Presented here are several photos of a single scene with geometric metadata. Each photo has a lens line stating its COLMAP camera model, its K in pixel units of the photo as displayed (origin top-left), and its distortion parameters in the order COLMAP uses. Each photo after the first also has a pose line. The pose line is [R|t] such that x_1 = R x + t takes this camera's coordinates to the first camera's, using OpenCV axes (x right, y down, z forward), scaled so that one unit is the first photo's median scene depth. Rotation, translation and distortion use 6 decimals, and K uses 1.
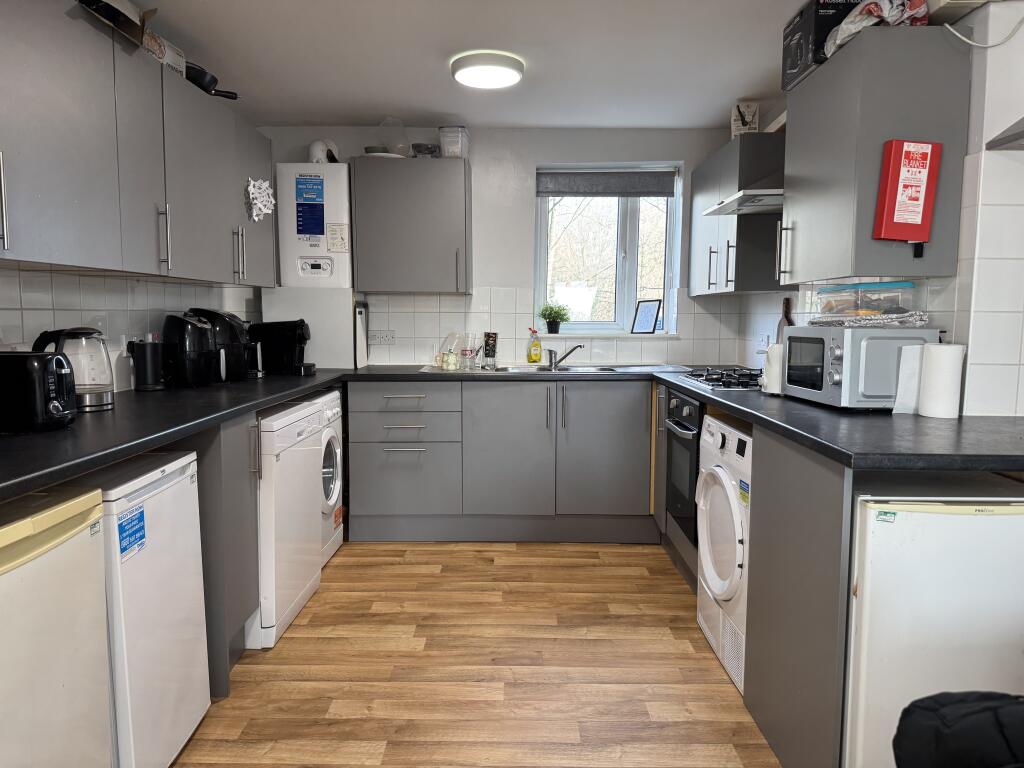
lens RADIAL K [[726.6, 0, 515.0], [0, 726.6, 387.9], [0, 0, 1]] dist [0.081651, -0.140872]
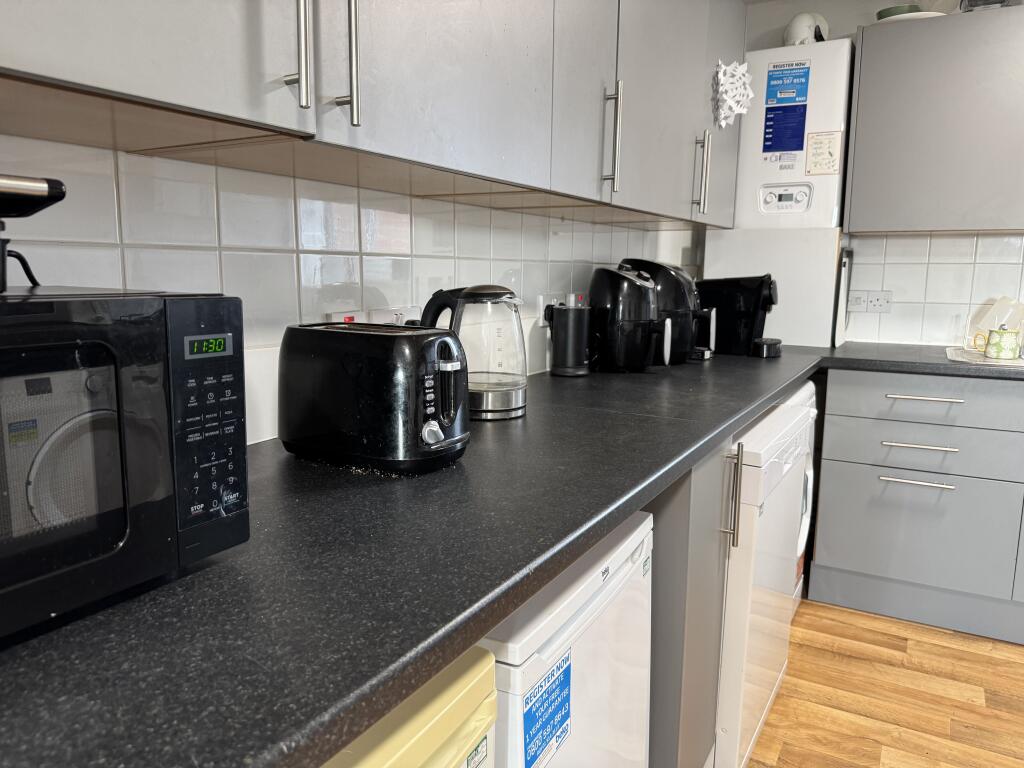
lens RADIAL K [[726.6, 0, 515.0], [0, 726.6, 387.9], [0, 0, 1]] dist [0.081651, -0.140872]
pose [[0.872384, 0.081146, -0.482040, -0.177885], [-0.052925, 0.996008, 0.071886, -0.027951], [0.485948, -0.037200, 0.873195, 0.315804]]
